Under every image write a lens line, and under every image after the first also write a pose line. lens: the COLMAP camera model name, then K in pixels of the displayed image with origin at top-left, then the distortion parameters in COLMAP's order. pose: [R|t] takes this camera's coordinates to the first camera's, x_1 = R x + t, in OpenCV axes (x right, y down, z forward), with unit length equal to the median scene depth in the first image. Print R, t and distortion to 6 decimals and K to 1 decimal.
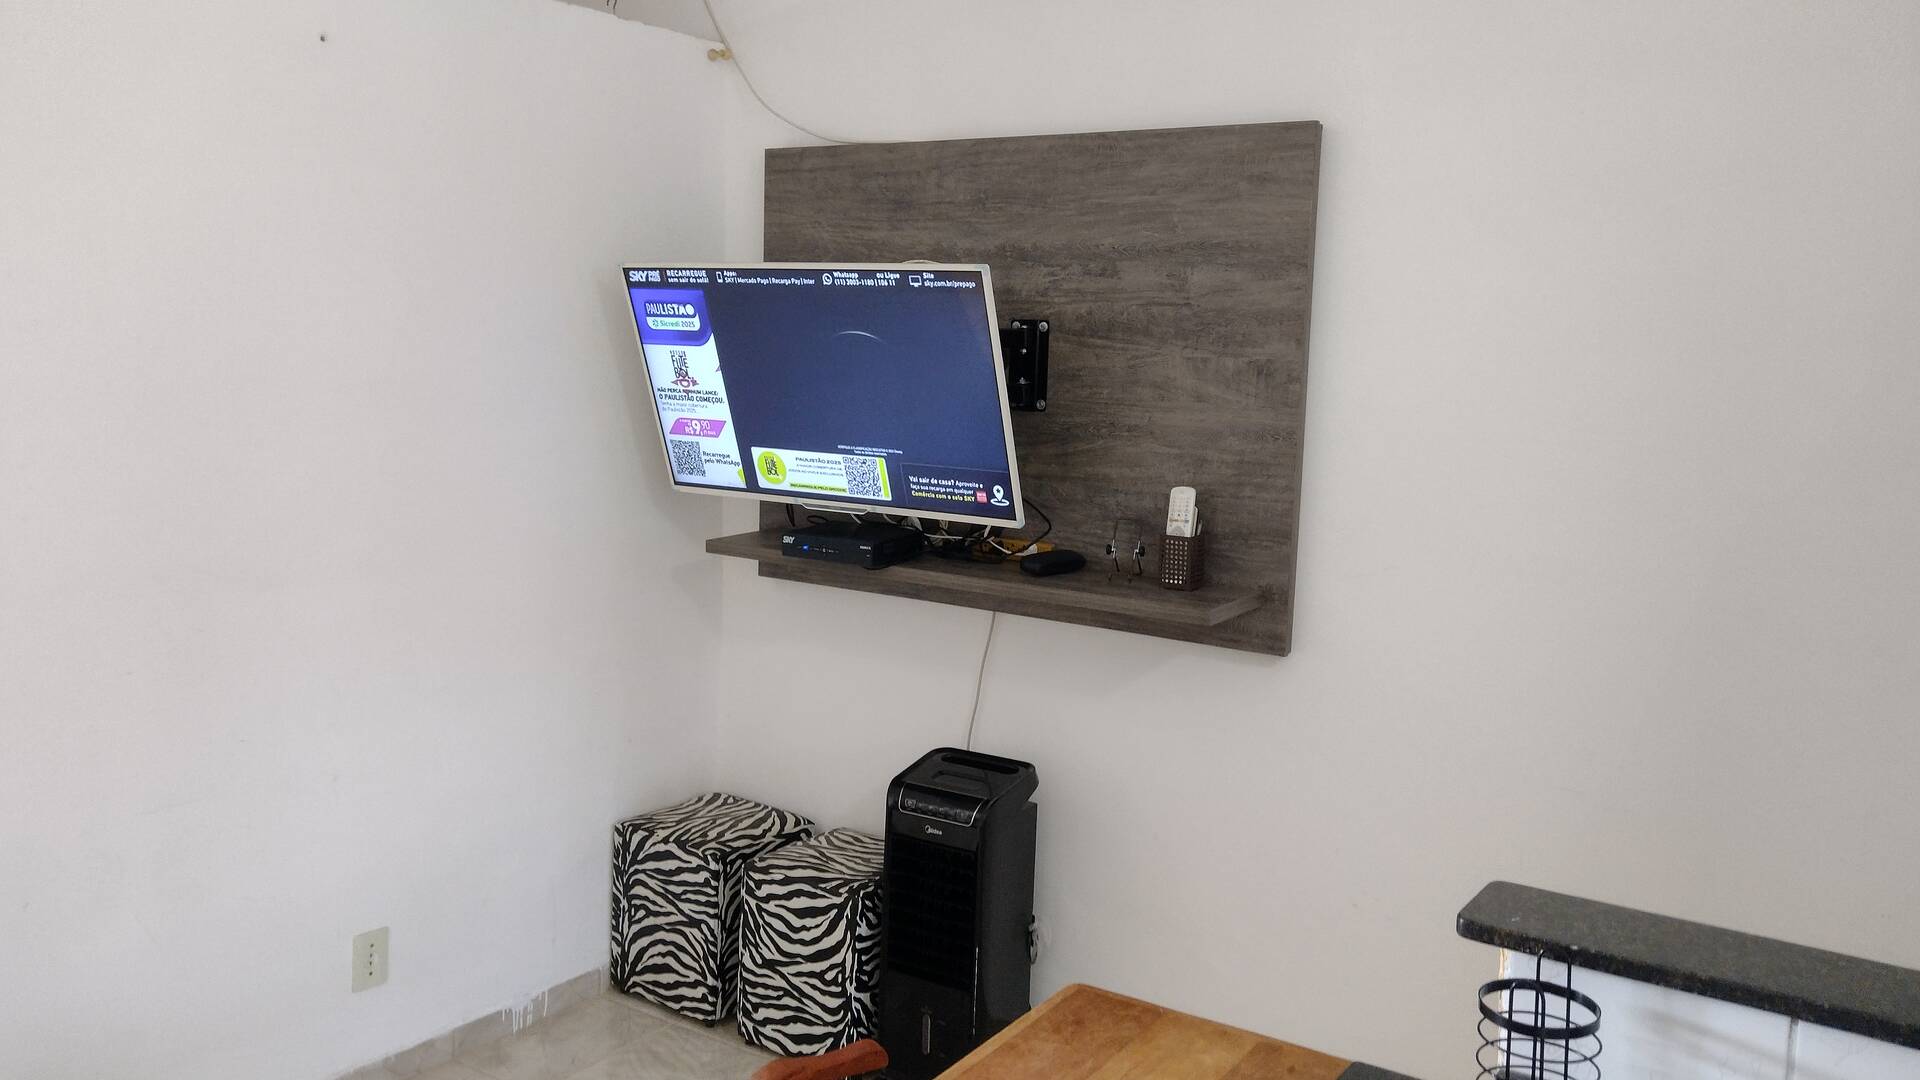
lens RADIAL K [[1482.6, 0, 958.3], [0, 1482.6, 506.3], [0, 0, 1]] dist [0.126624, -0.247079]
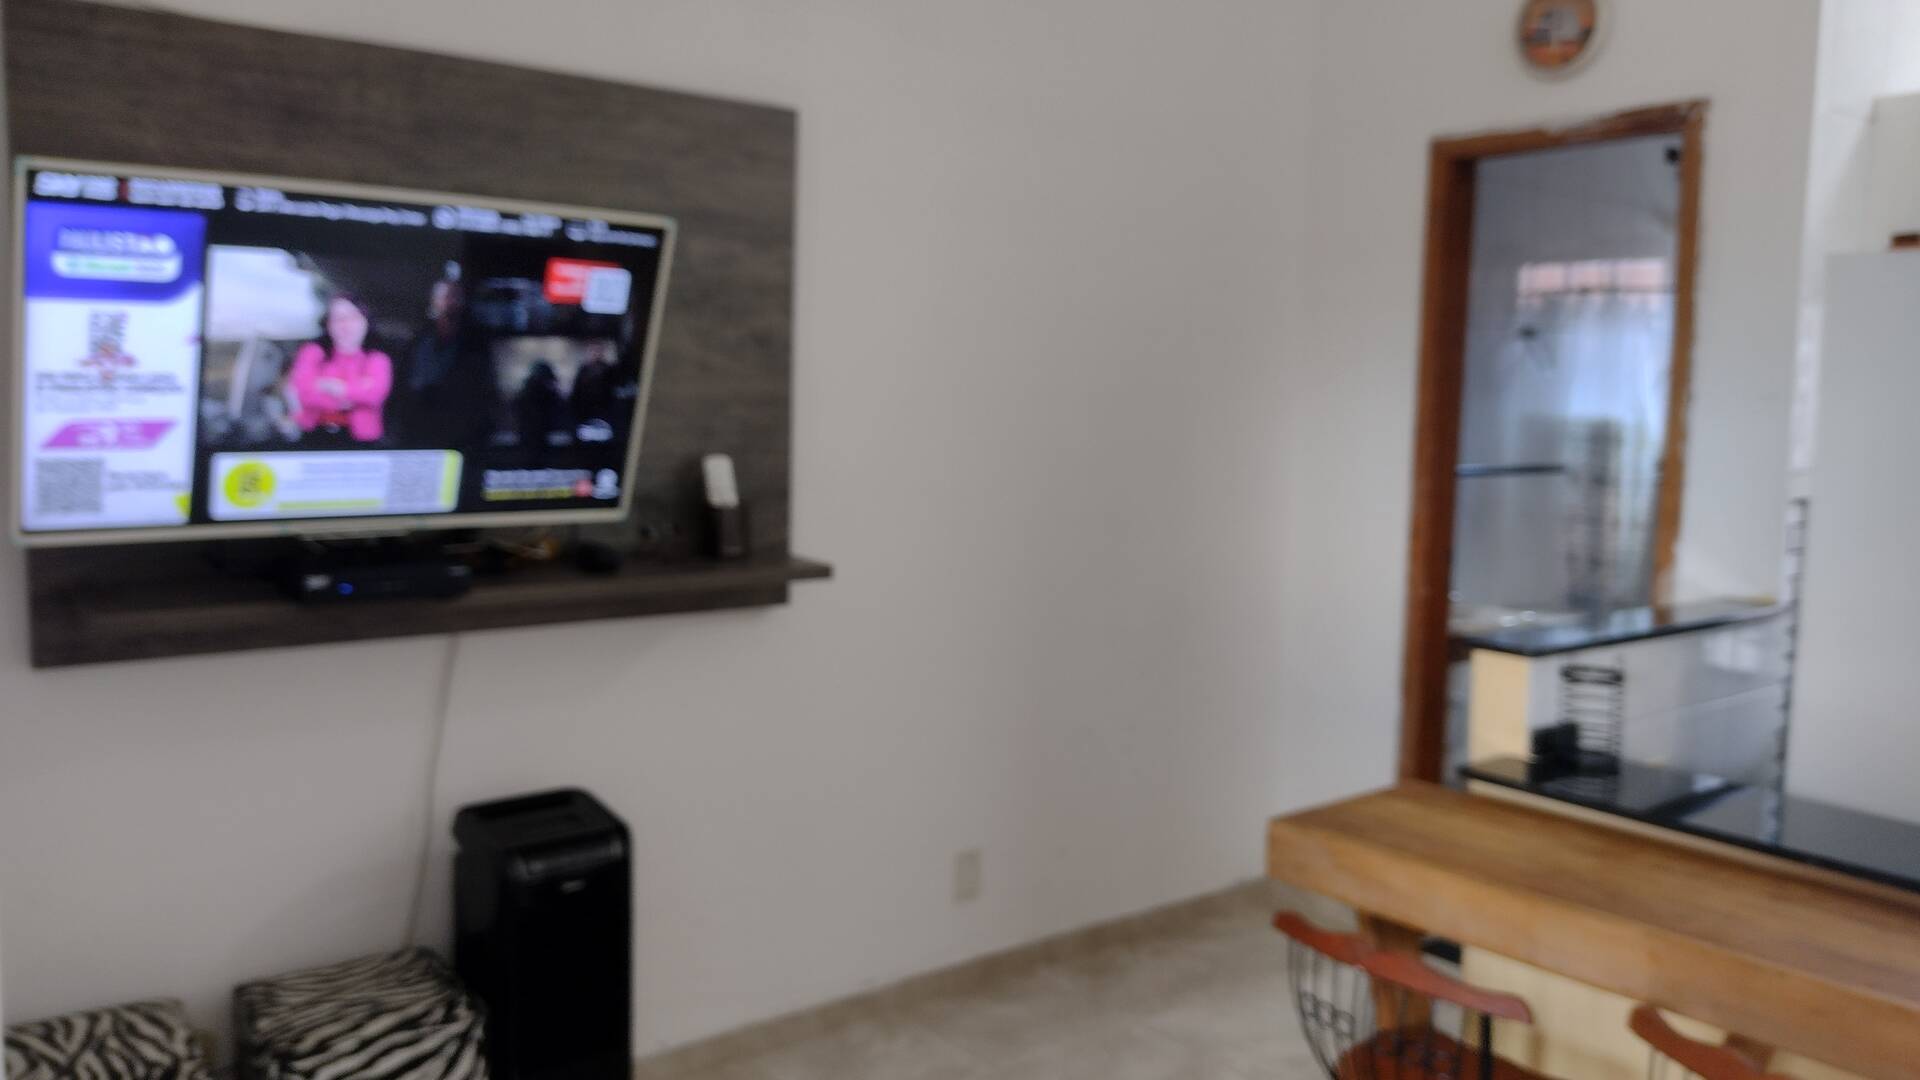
lens RADIAL K [[1477.5, 0, 1009.7], [0, 1477.5, 544.5], [0, 0, 1]] dist [0.099099, -0.173320]
pose [[0.308937, -0.133230, 0.941705, -0.682062], [0.092868, 0.989634, 0.109544, -0.042540], [-0.946538, 0.053612, 0.318107, 0.461569]]
